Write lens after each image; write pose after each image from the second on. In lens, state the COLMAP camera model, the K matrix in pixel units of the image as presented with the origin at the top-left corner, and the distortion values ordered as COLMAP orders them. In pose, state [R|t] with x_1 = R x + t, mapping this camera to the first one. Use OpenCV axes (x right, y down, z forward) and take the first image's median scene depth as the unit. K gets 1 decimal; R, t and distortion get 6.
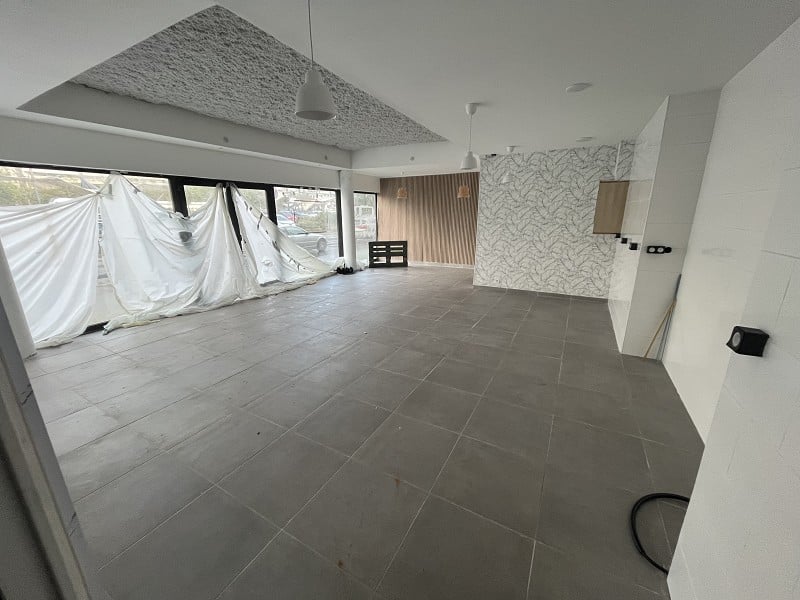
lens RADIAL K [[321.8, 0, 400.0], [0, 321.8, 300.0], [0, 0, 1]] dist [0.000238, -0.000059]
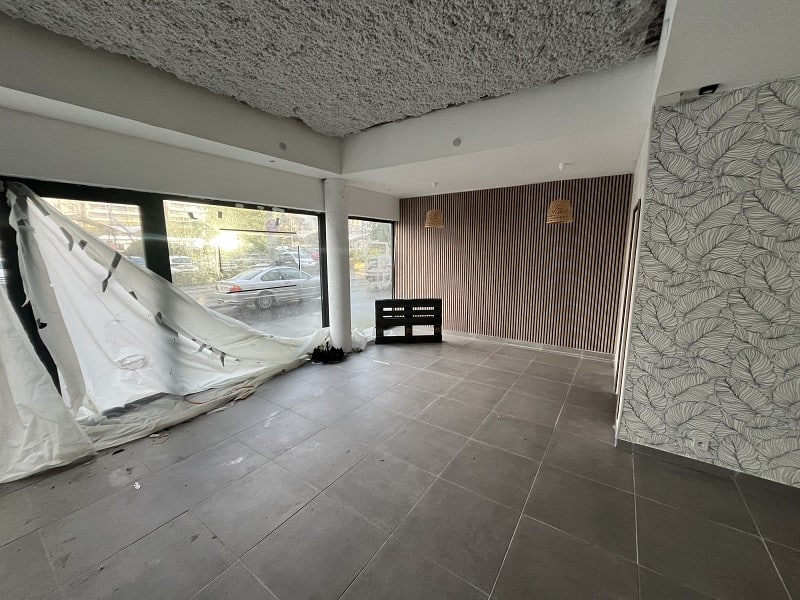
lens RADIAL K [[321.8, 0, 400.0], [0, 321.8, 300.0], [0, 0, 1]] dist [0.000238, -0.000059]
pose [[0.995259, 0.016961, -0.095767, 0.003284], [-0.027367, 0.993729, -0.108412, -0.126329], [0.093328, 0.110519, 0.989482, 0.449437]]
